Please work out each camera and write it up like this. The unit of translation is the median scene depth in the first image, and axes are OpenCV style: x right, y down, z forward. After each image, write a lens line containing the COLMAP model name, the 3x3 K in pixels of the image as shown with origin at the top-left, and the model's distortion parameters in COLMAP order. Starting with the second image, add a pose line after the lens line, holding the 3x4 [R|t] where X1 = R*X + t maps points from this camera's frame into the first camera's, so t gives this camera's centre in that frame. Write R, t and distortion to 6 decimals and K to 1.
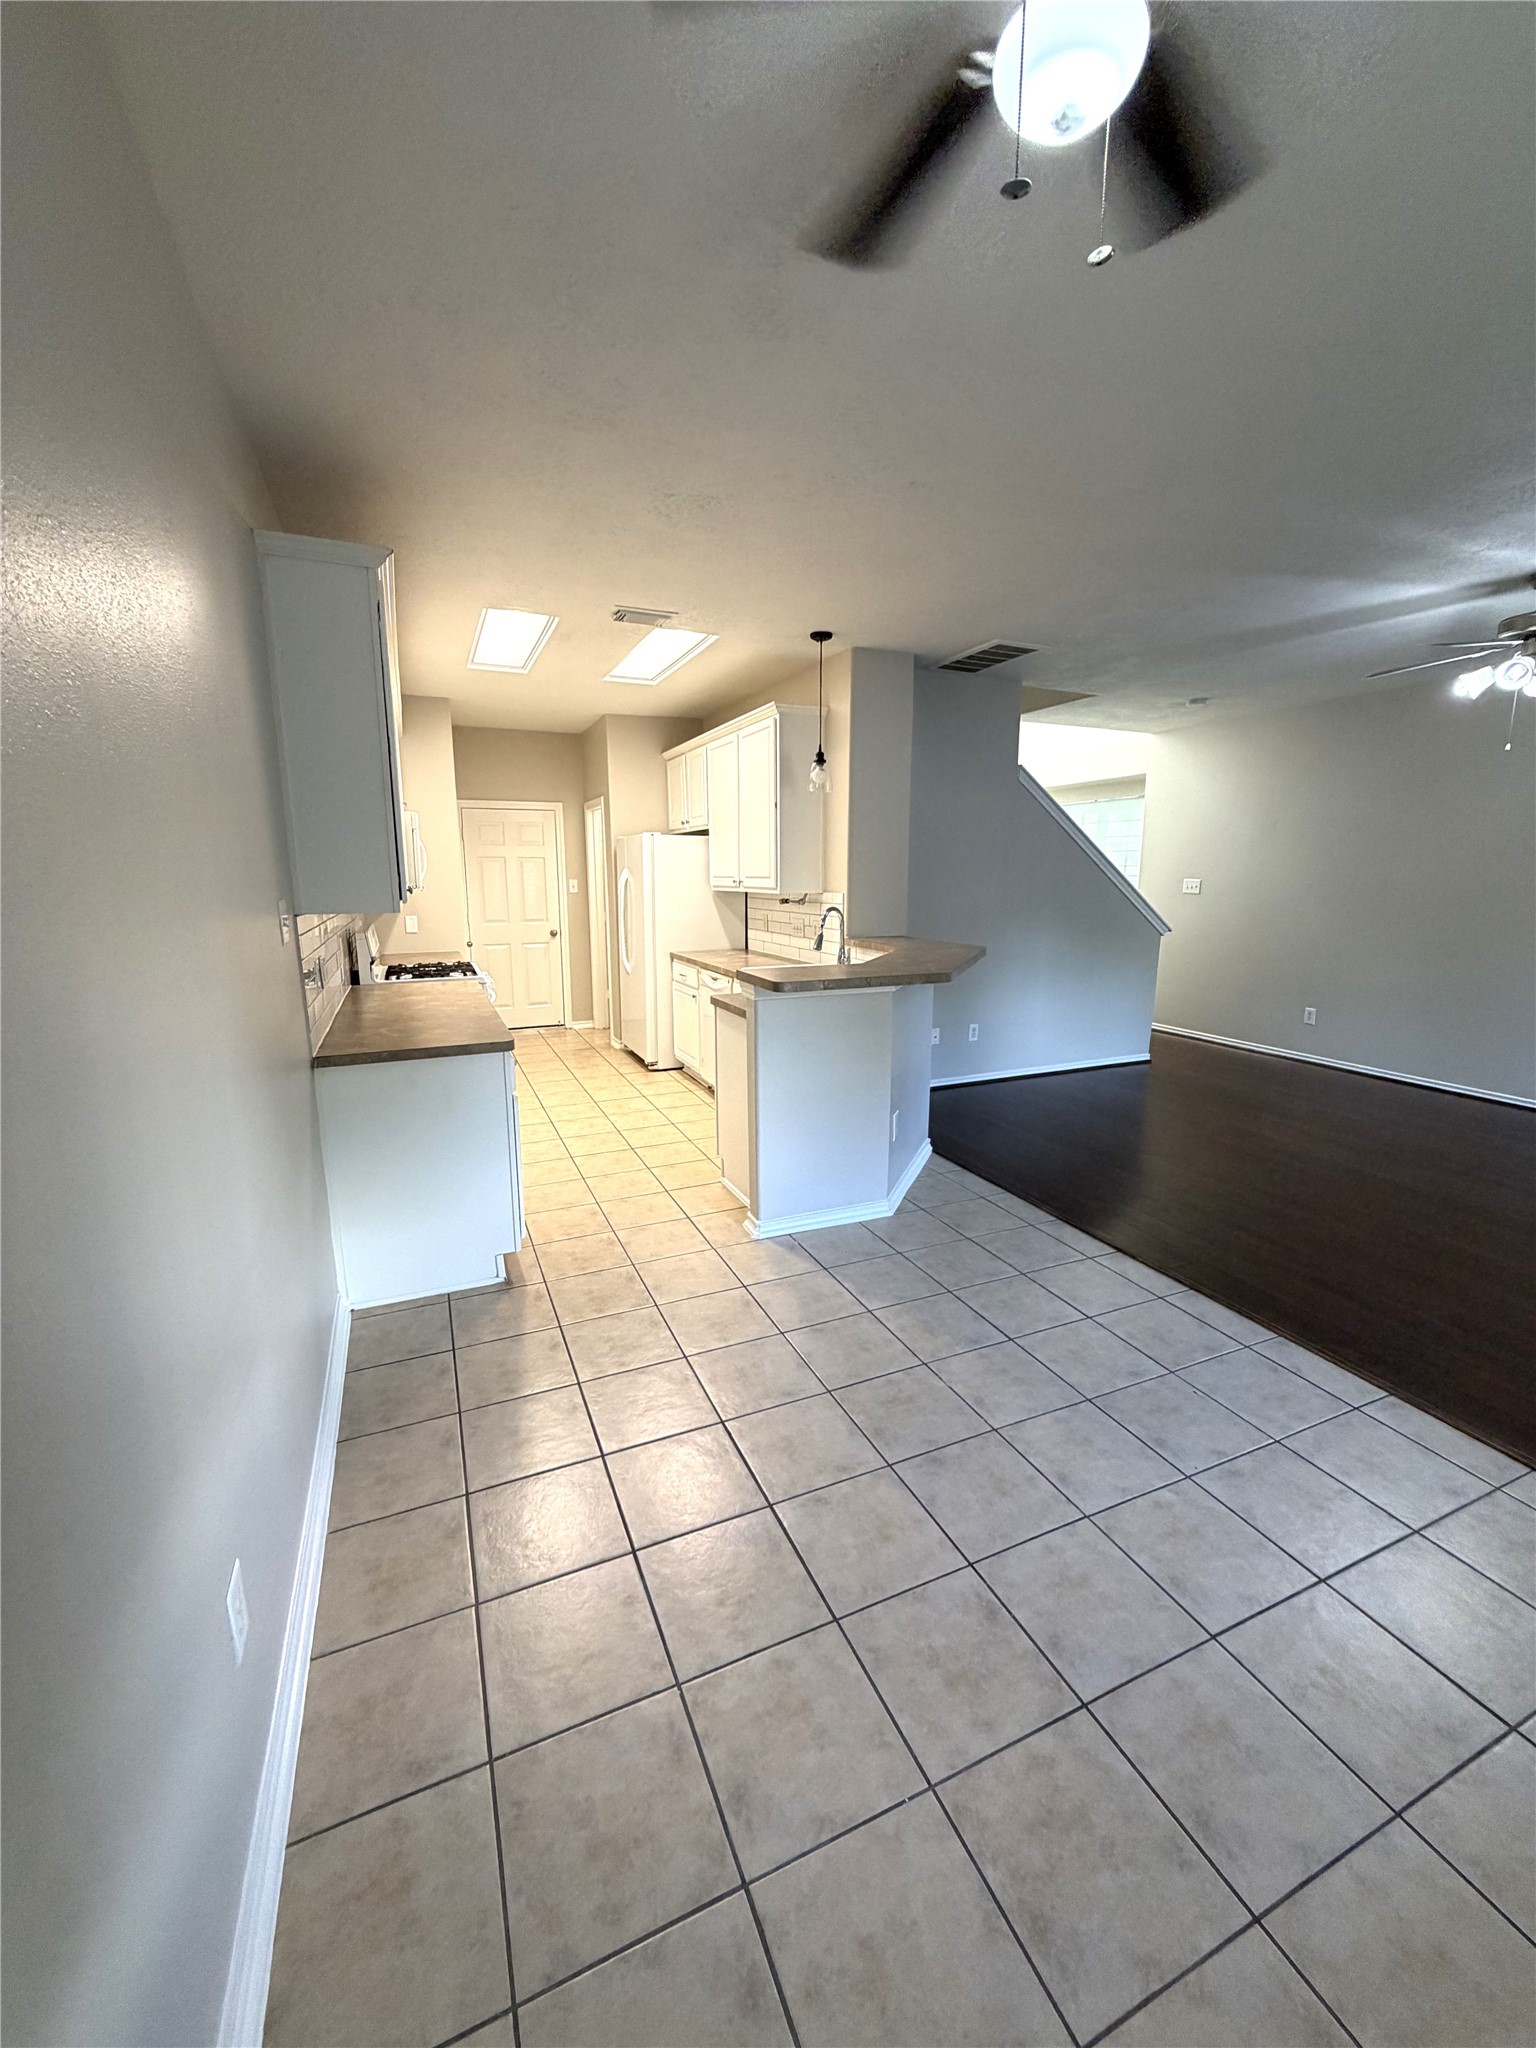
lens RADIAL K [[812.5, 0, 765.2], [0, 812.5, 1018.0], [0, 0, 1]] dist [-0.000888, 0.000256]
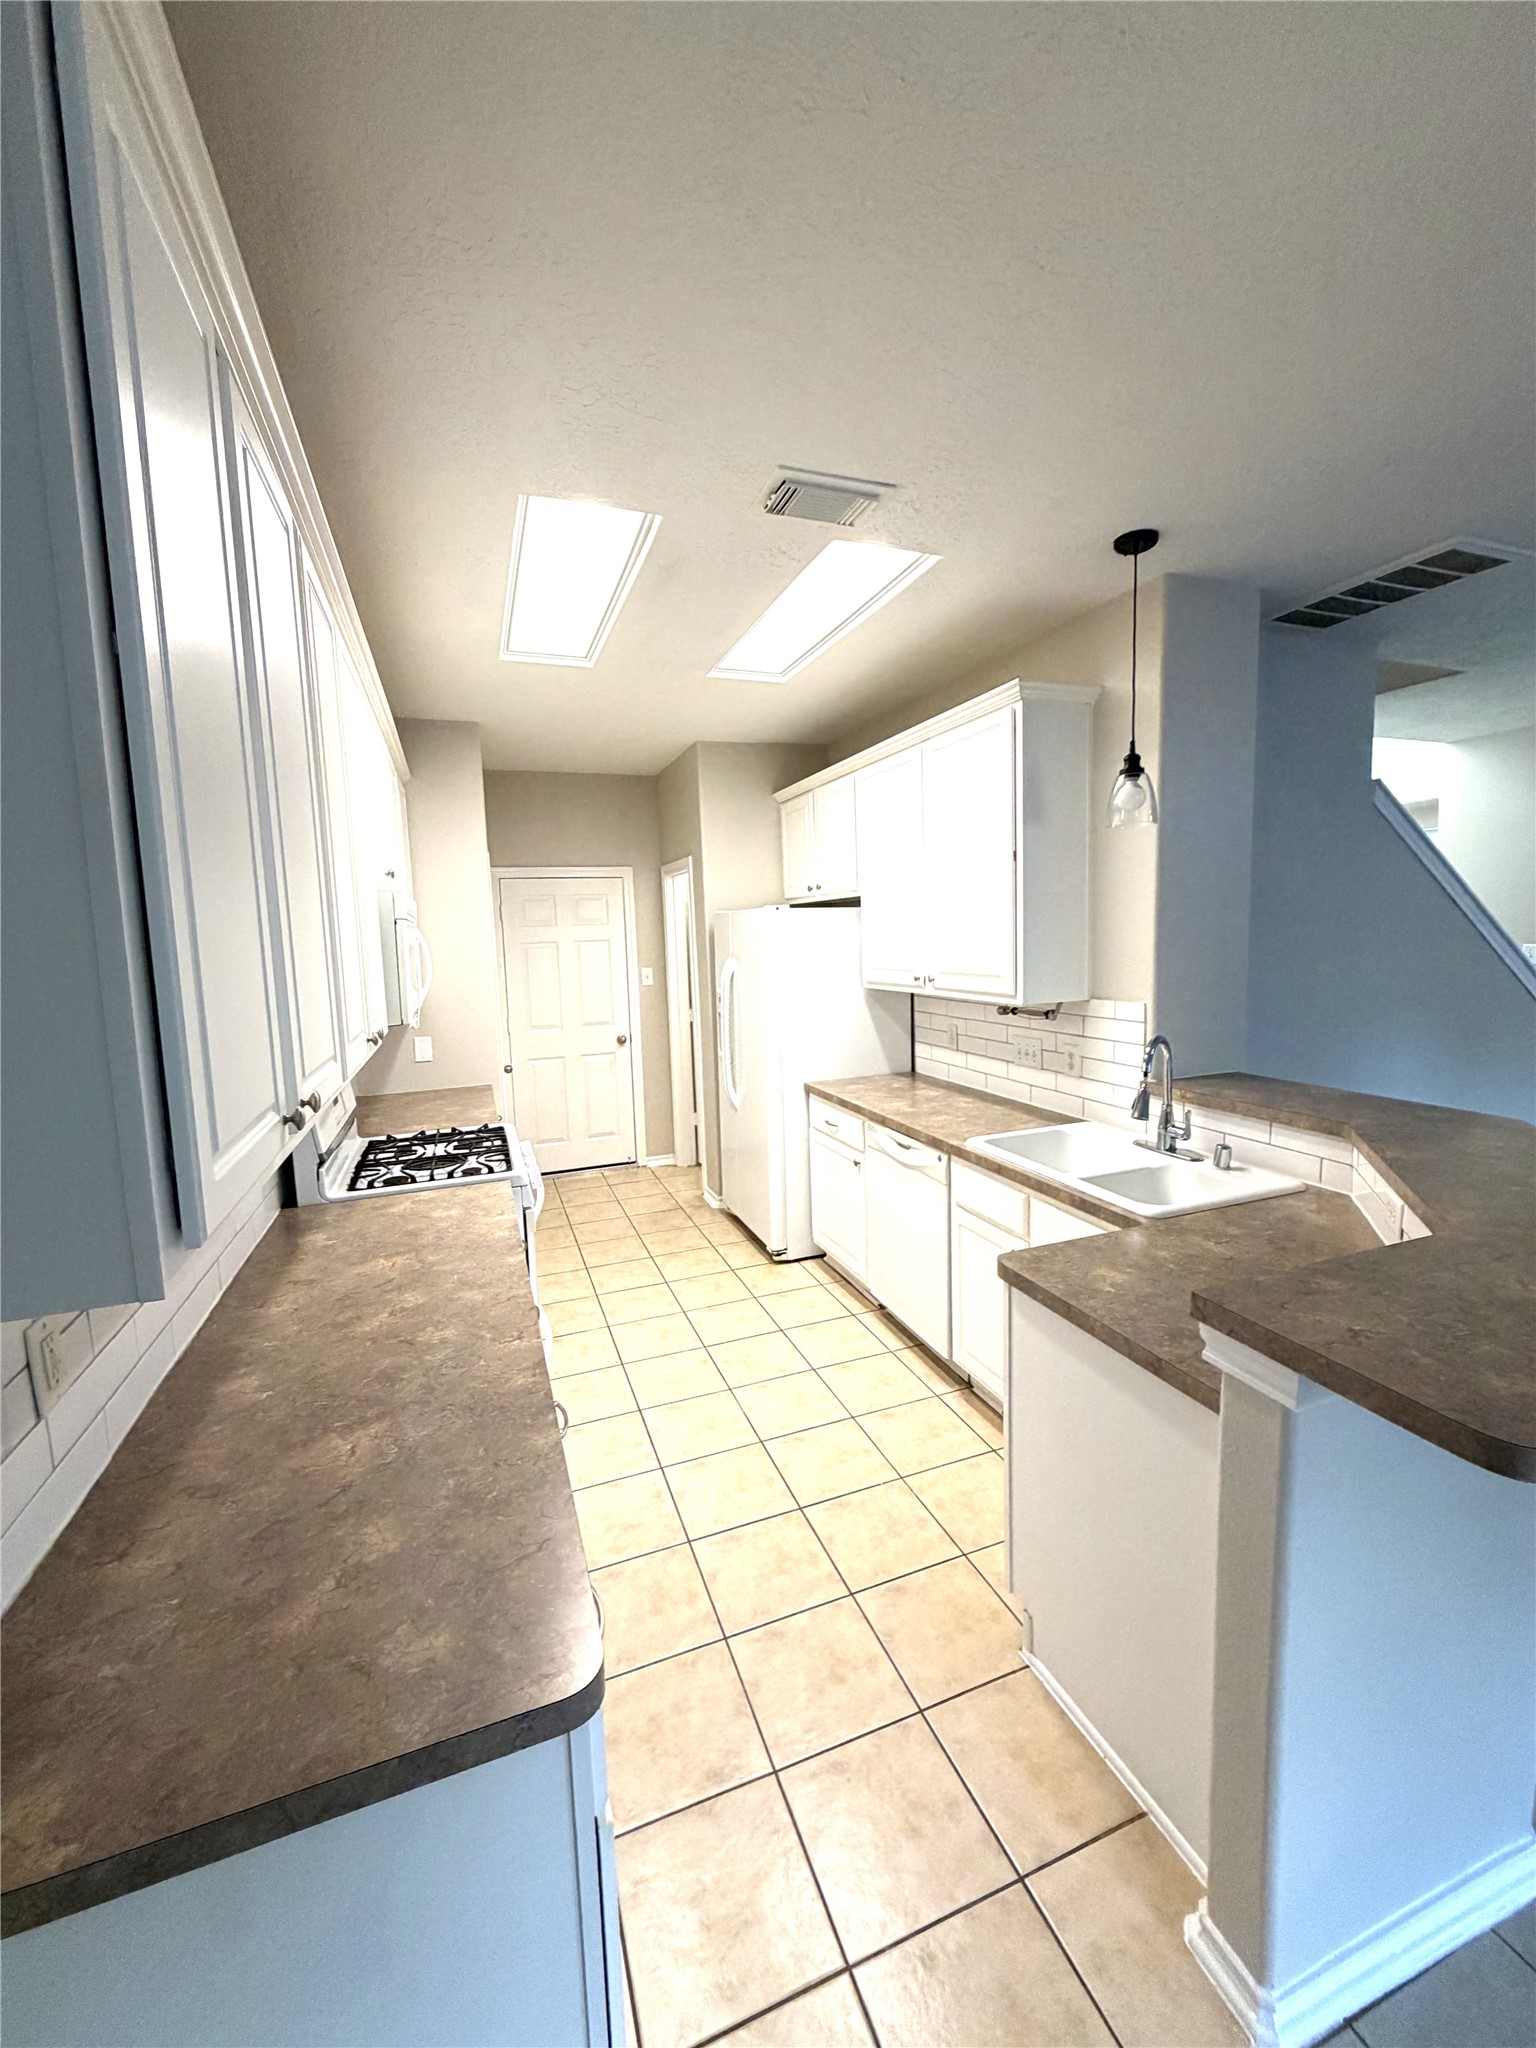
lens RADIAL K [[812.5, 0, 765.2], [0, 812.5, 1018.0], [0, 0, 1]] dist [-0.000888, 0.000256]
pose [[0.998168, -0.022660, -0.056096, -0.108348], [0.018460, 0.997066, -0.074288, -0.083585], [0.057615, 0.073116, 0.995658, 0.330311]]
